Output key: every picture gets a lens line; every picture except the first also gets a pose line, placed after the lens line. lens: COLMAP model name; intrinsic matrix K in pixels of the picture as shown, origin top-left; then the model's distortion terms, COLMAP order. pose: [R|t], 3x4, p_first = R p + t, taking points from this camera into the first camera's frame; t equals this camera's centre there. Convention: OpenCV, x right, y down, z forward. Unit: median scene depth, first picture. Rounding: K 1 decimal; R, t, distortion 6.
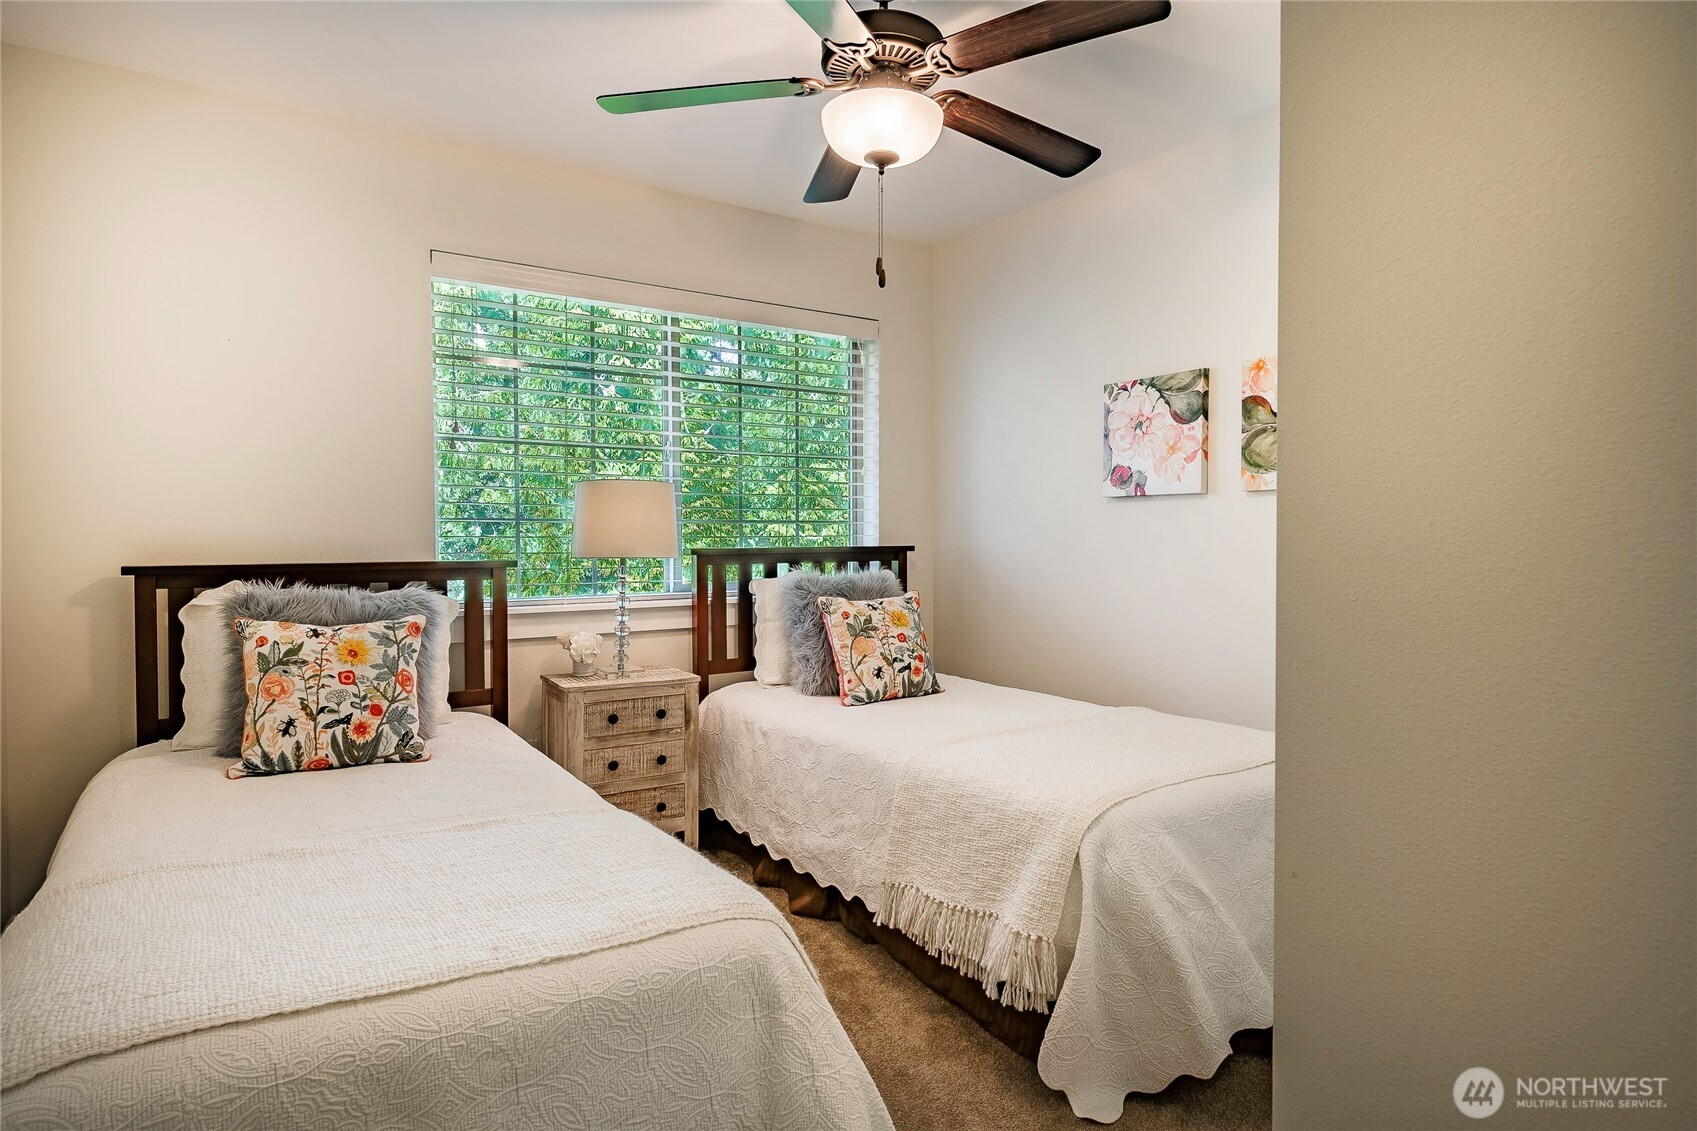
lens RADIAL K [[915.1, 0, 850.8], [0, 915.1, 558.0], [0, 0, 1]] dist [0.003582, -0.000169]
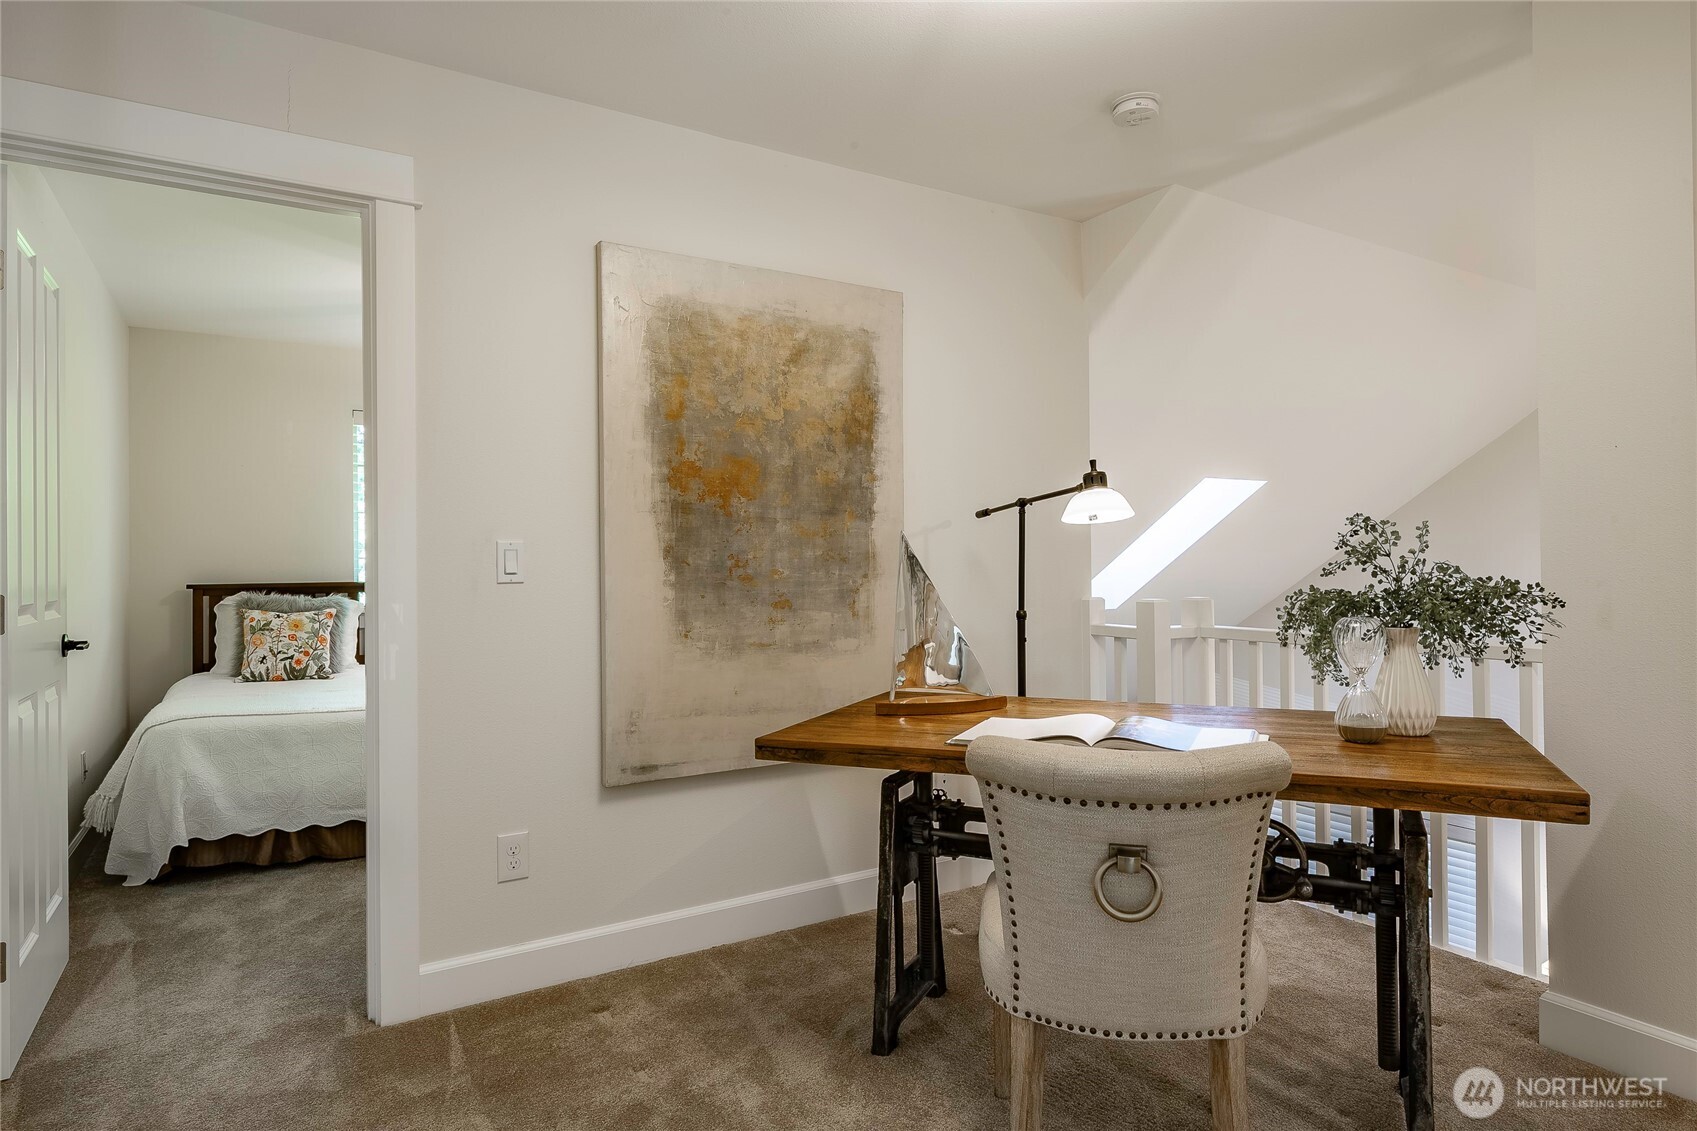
lens RADIAL K [[915.1, 0, 850.8], [0, 915.1, 558.0], [0, 0, 1]] dist [0.003582, -0.000169]
pose [[0.999462, -0.004462, -0.032483, 0.756487], [0.003465, 0.999522, -0.030712, 0.018854], [0.032605, 0.030583, 0.999000, -1.002863]]
